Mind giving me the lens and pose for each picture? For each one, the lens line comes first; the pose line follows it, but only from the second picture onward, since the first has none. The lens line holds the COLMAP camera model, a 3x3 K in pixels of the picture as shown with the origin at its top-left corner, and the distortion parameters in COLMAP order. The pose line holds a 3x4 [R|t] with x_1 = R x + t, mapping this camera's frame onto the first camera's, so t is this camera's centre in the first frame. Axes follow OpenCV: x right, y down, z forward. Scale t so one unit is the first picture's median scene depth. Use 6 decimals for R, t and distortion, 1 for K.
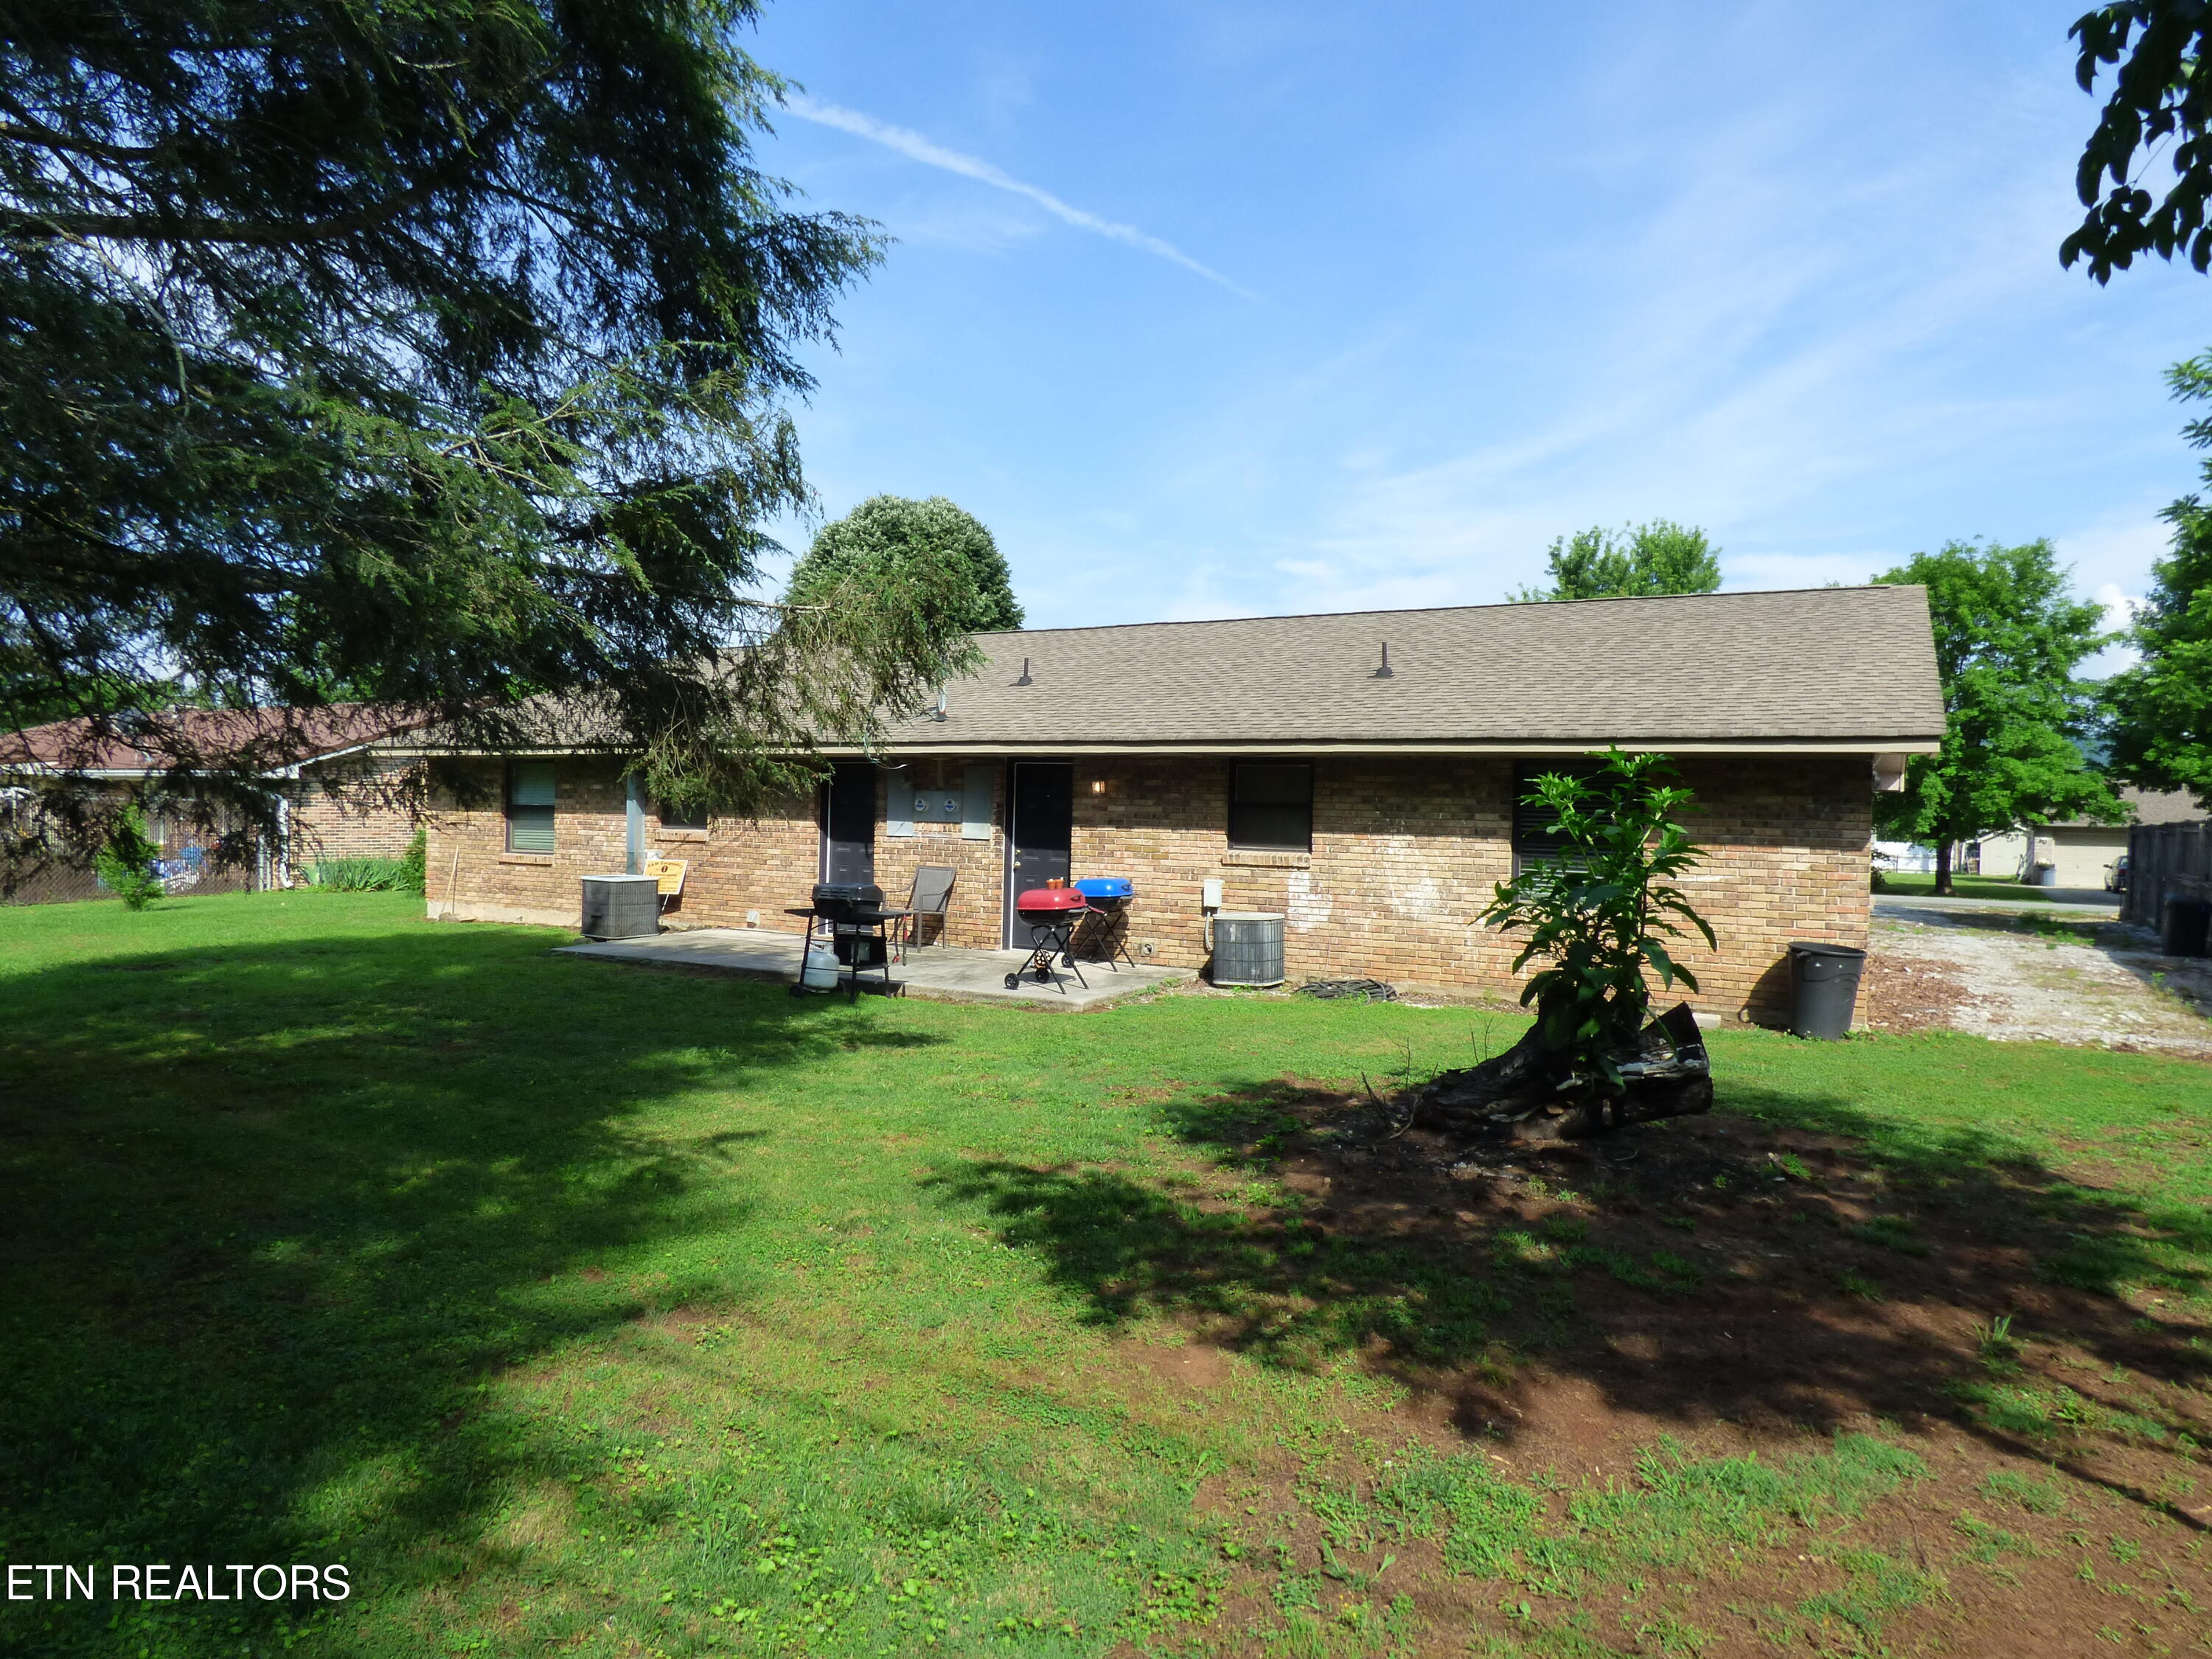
lens RADIAL K [[1346.5, 0, 1112.4], [0, 1346.5, 793.9], [0, 0, 1]] dist [-0.020685, 0.010871]
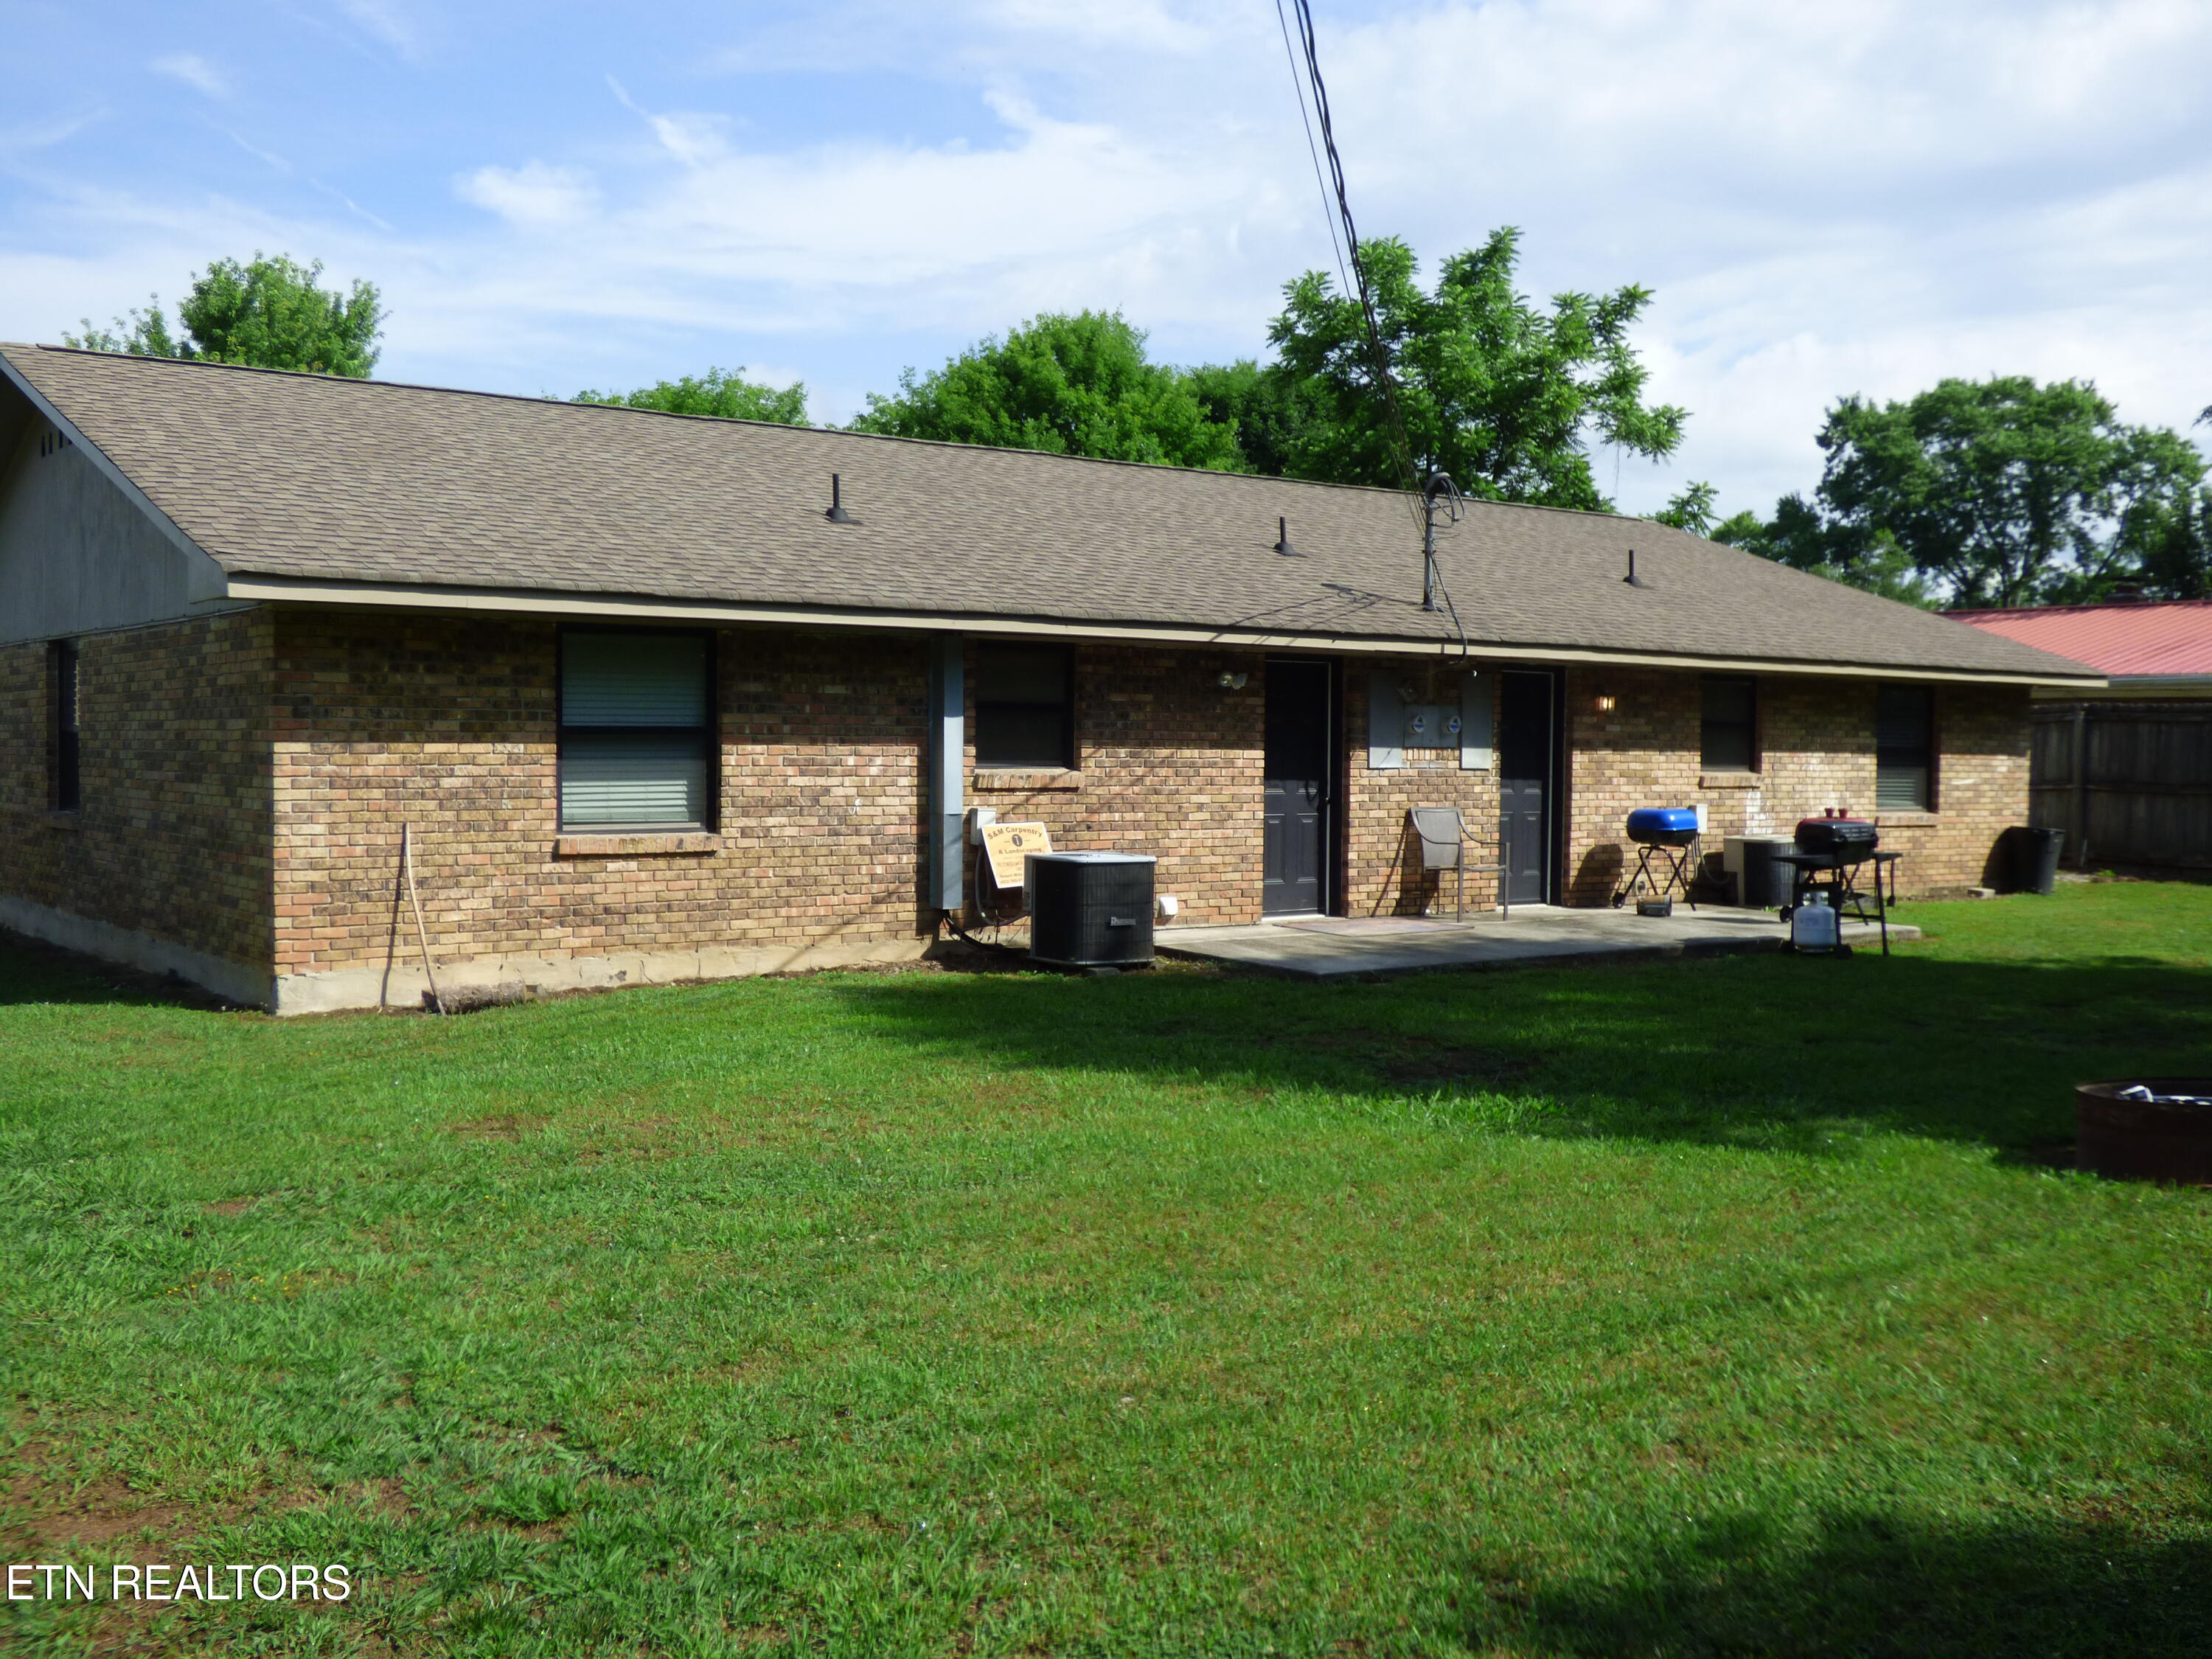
lens RADIAL K [[2181.7, 0, 1101.4], [0, 2181.7, 809.1], [0, 0, 1]] dist [0.014982, 0.000000]
pose [[0.425370, -0.047498, 0.903772, -1.589391], [-0.014273, 0.998146, 0.059175, -0.017576], [-0.904907, -0.038071, 0.423904, 0.796058]]
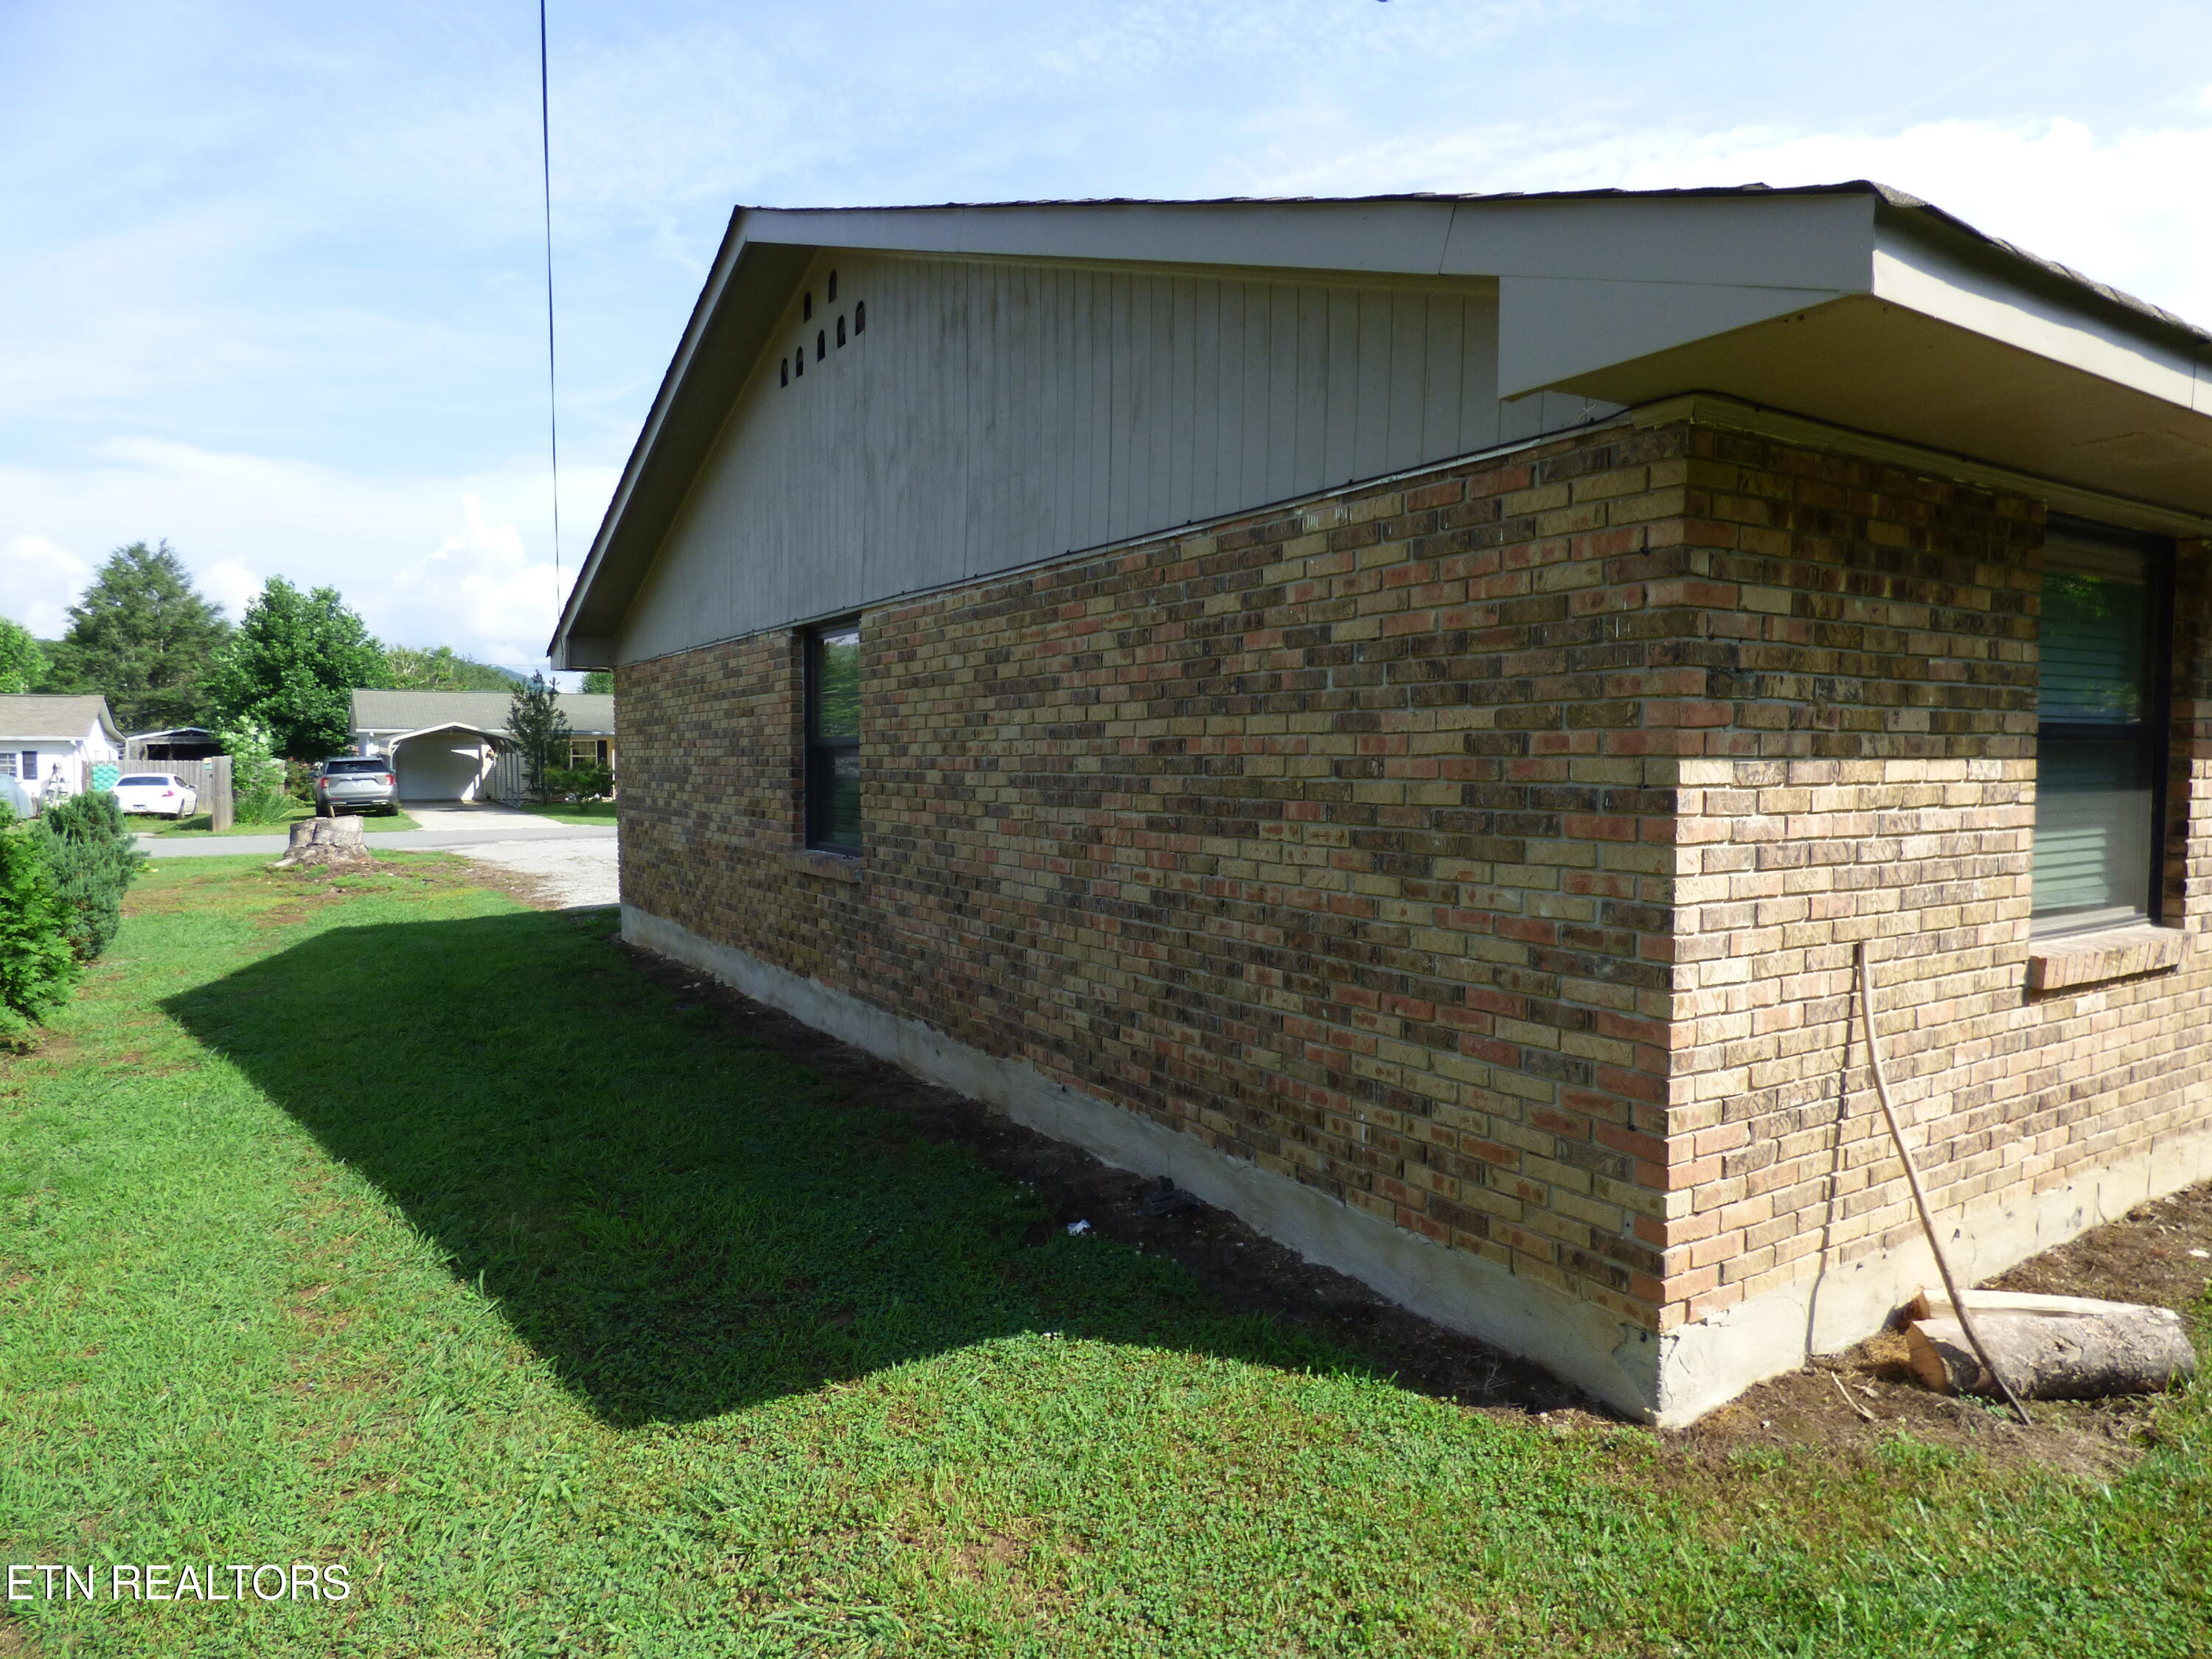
lens RADIAL K [[1346.5, 0, 1134.1], [0, 1346.5, 849.8], [0, 0, 1]] dist [-0.020685, 0.010871]
pose [[0.484414, -0.084272, 0.870771, -1.069223], [-0.005012, 0.995066, 0.099090, 0.011135], [-0.874825, -0.052365, 0.481601, 1.588764]]
